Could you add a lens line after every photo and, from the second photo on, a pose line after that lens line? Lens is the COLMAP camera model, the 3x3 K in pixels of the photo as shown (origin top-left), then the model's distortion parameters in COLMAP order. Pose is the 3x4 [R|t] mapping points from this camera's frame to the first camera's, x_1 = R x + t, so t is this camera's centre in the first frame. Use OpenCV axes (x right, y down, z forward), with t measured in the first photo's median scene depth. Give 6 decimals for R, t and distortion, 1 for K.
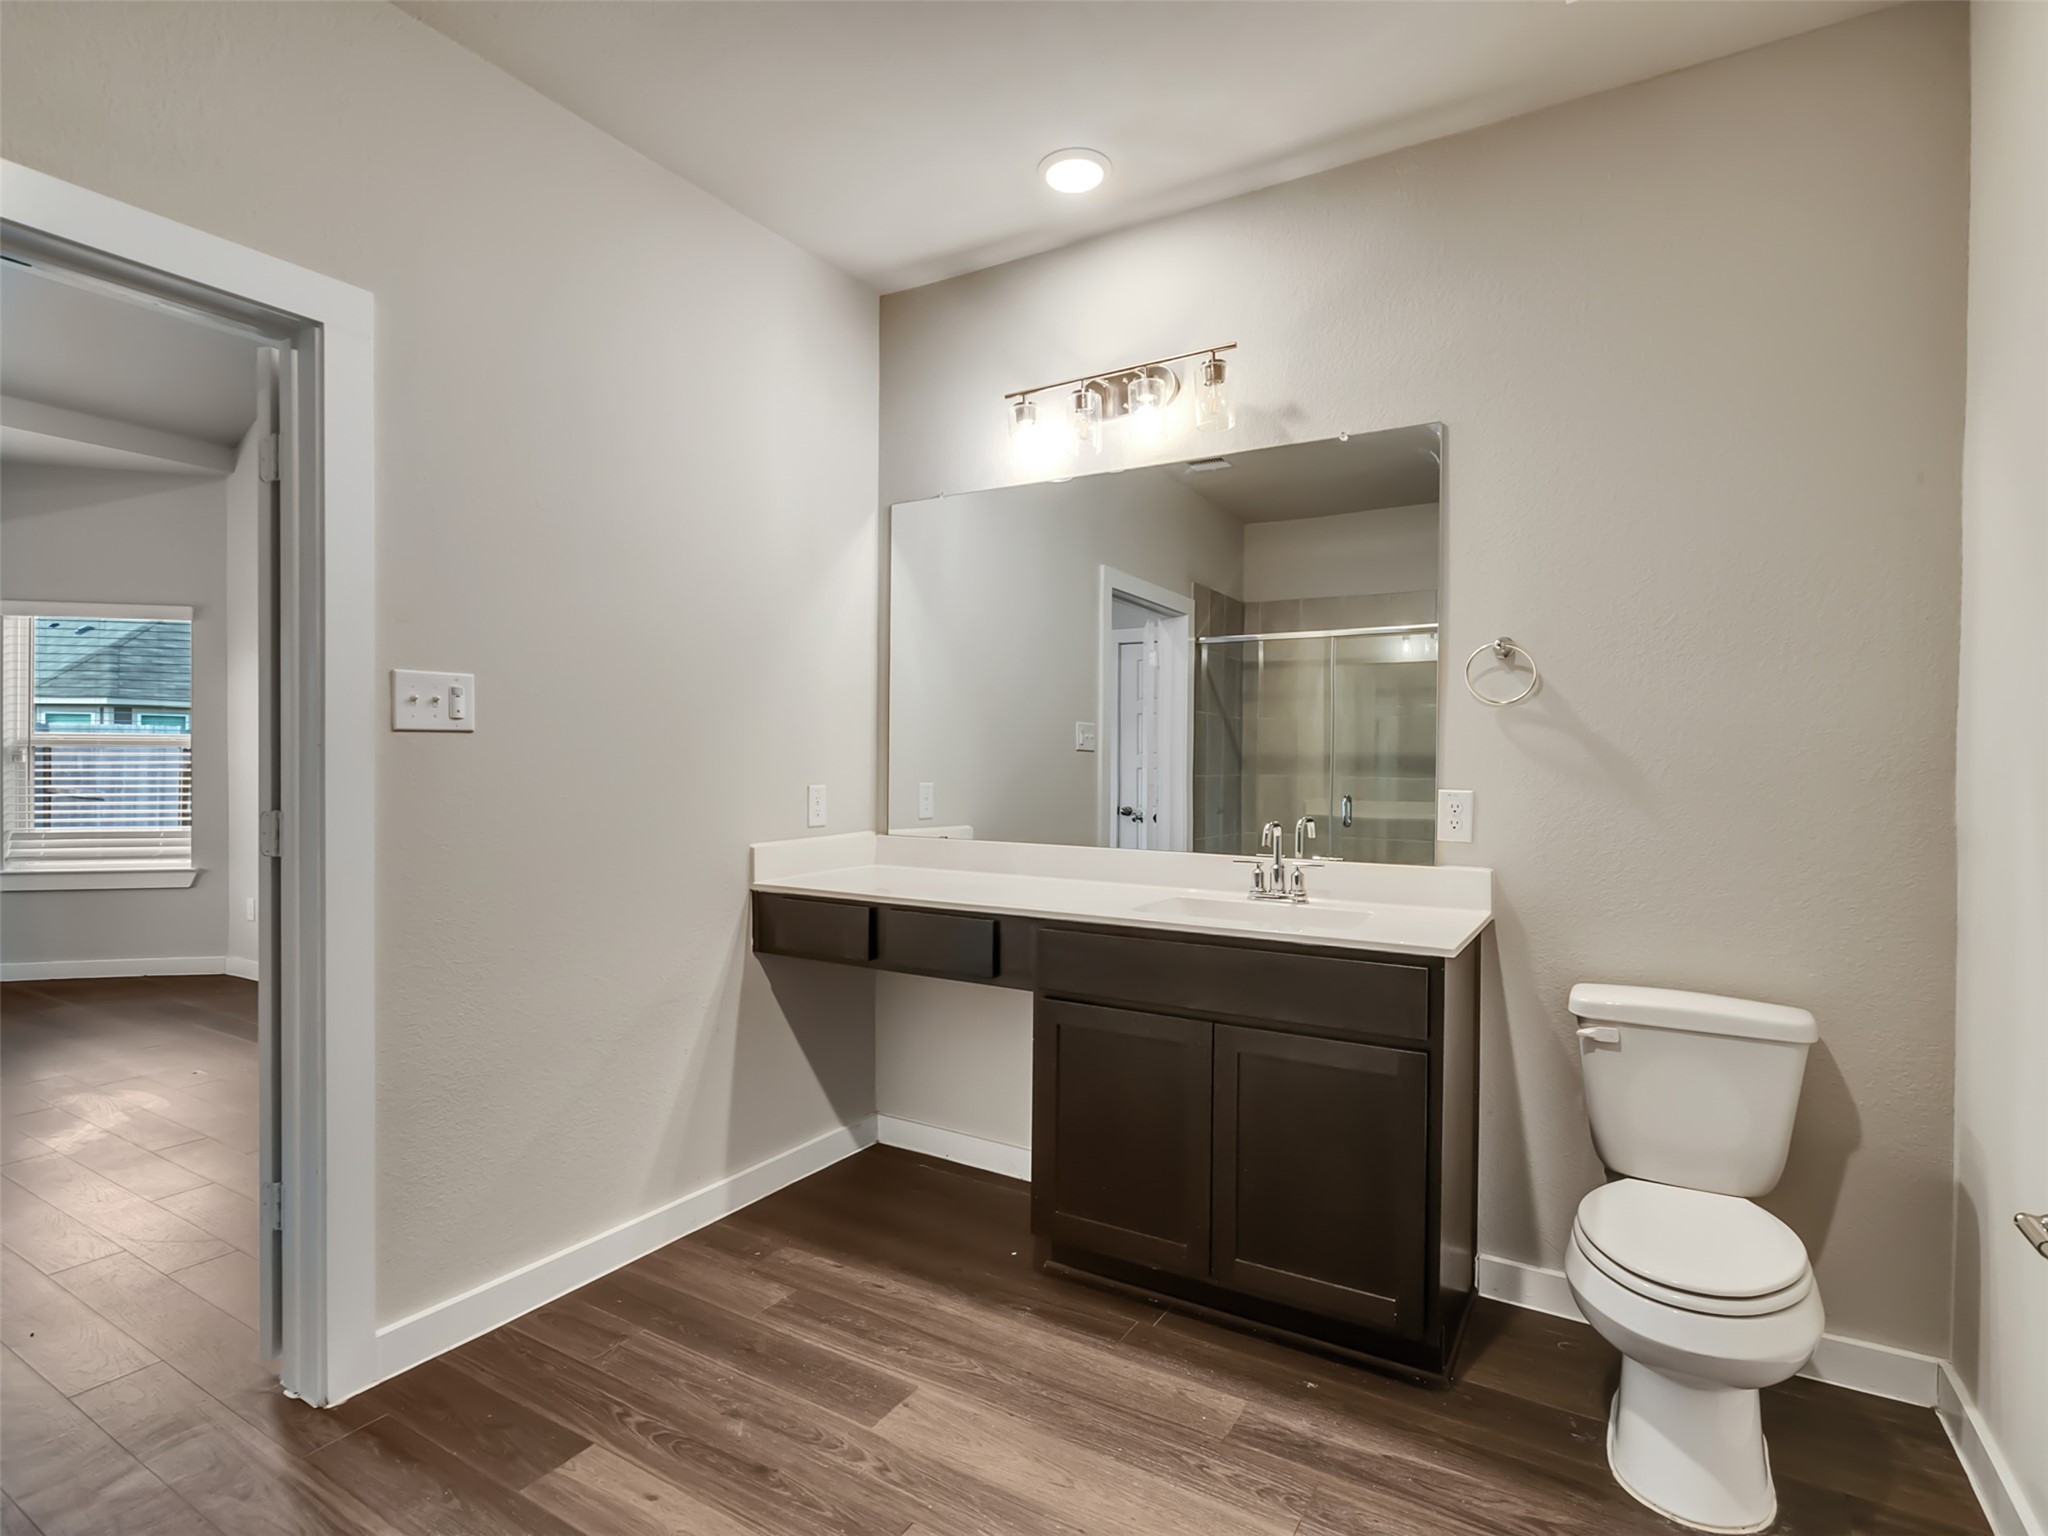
lens RADIAL K [[1053.0, 0, 1032.0], [0, 1053.0, 768.1], [0, 0, 1]] dist [-0.009156, -0.001392]
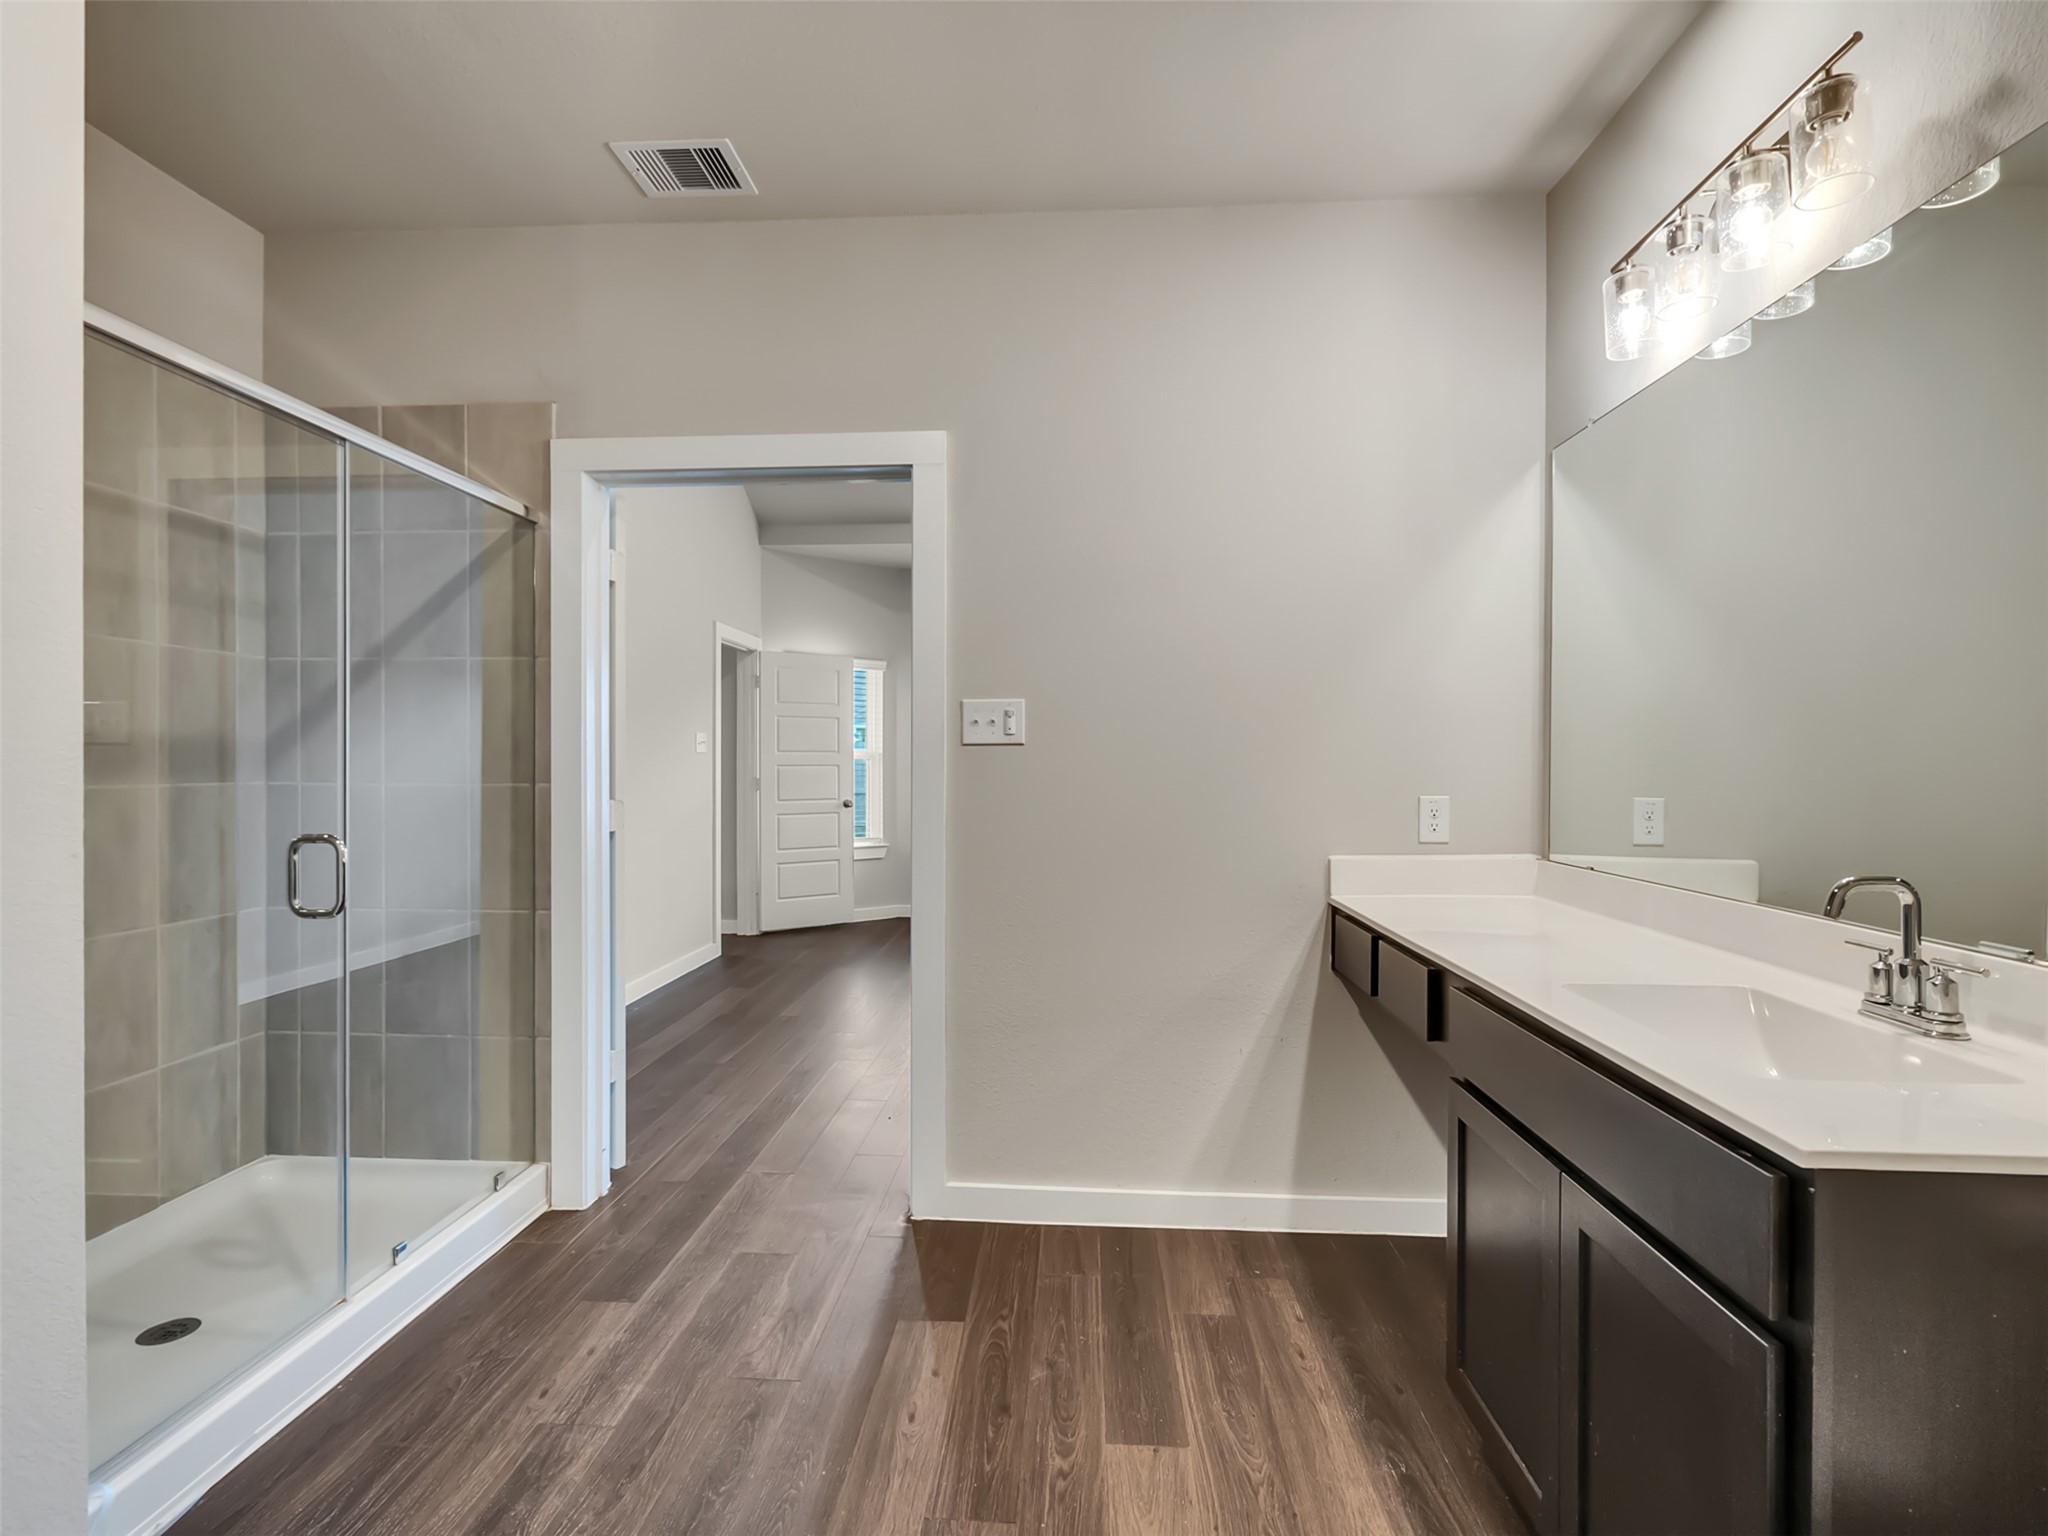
lens RADIAL K [[1053.0, 0, 991.8], [0, 1053.0, 764.6], [0, 0, 1]] dist [-0.009156, -0.001392]
pose [[0.443143, -0.007040, -0.896423, 0.596941], [-0.007992, 0.999898, -0.011803, 0.005228], [0.896415, 0.012395, 0.443041, 0.402642]]
